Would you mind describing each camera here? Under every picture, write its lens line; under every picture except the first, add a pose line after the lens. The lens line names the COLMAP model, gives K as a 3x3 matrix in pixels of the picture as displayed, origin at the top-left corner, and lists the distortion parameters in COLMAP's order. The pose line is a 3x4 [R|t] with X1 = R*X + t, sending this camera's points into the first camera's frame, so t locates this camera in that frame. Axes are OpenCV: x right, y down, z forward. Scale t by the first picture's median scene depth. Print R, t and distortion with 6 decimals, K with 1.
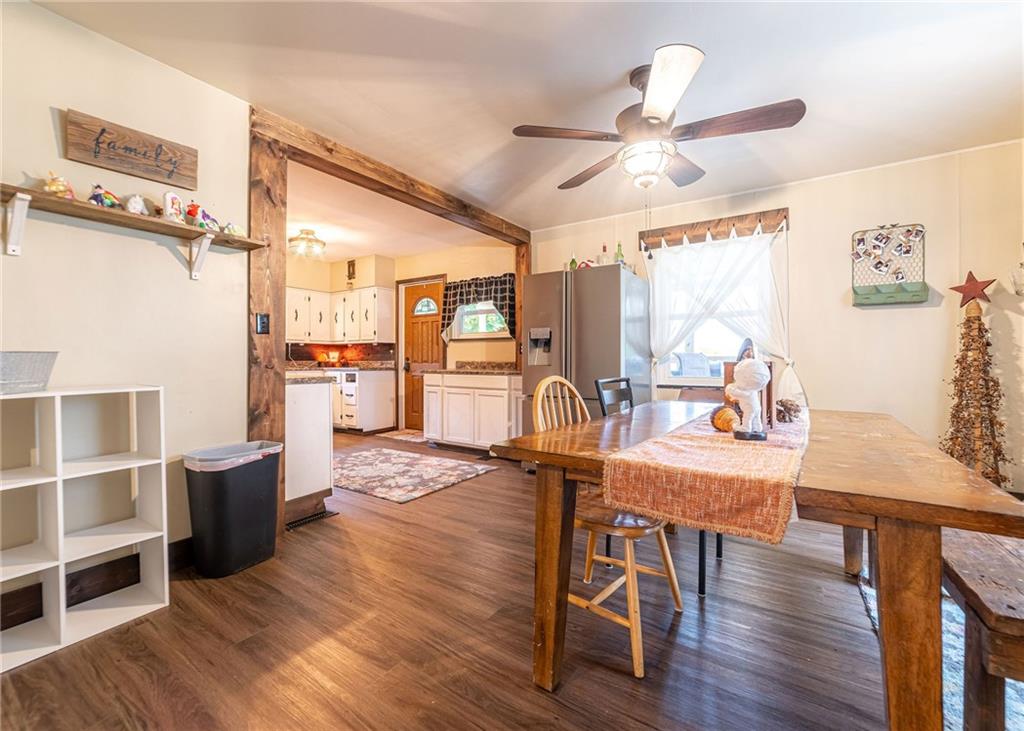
lens RADIAL K [[425.8, 0, 522.8], [0, 425.8, 354.8], [0, 0, 1]] dist [-0.001245, -0.000084]
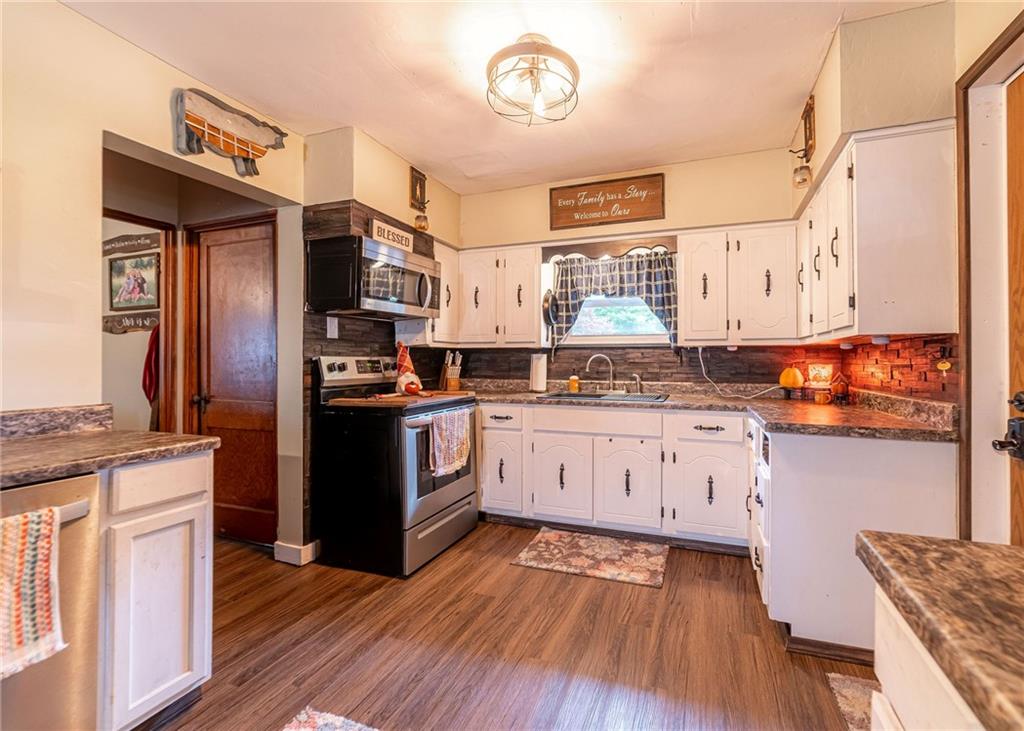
lens RADIAL K [[432.3, 0, 565.4], [0, 432.3, 355.7], [0, 0, 1]] dist [0.000249, 0.000201]
pose [[0.221880, -0.008816, -0.975034, -0.109454], [0.007084, 0.999947, -0.007430, -0.014793], [0.975048, -0.005259, 0.221930, 0.758502]]
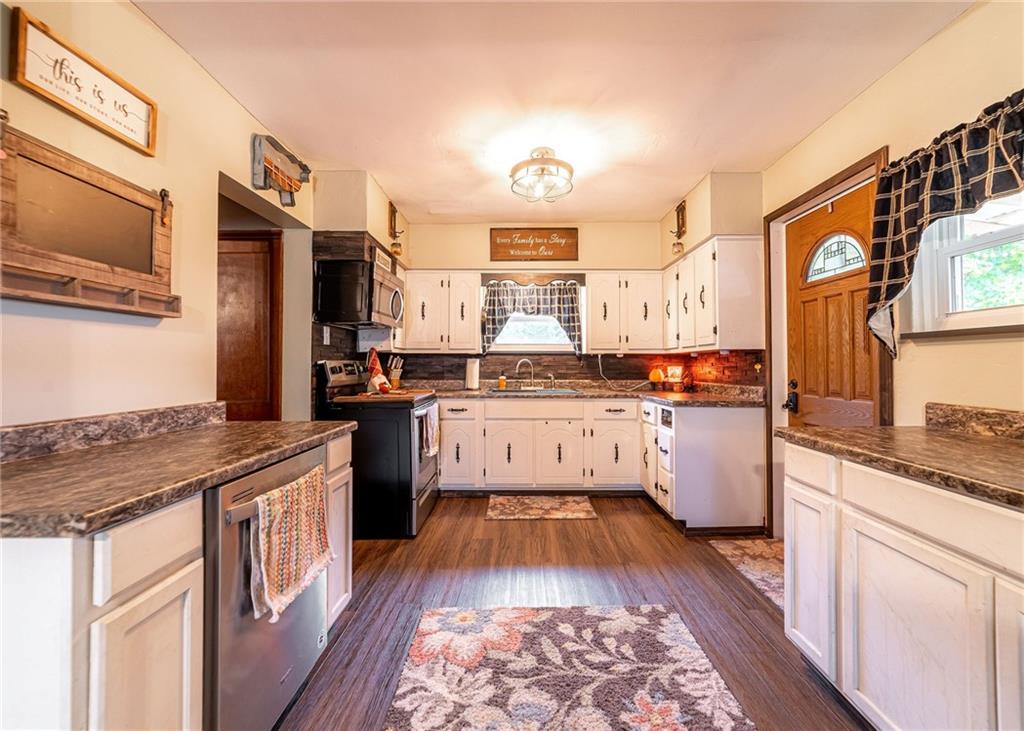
lens RADIAL K [[425.8, 0, 522.8], [0, 425.8, 354.8], [0, 0, 1]] dist [-0.001245, -0.000084]
pose [[0.532999, -0.016829, -0.845948, -0.047067], [0.006199, 0.999853, -0.015985, -0.016444], [0.846093, 0.003276, 0.533025, 0.551299]]
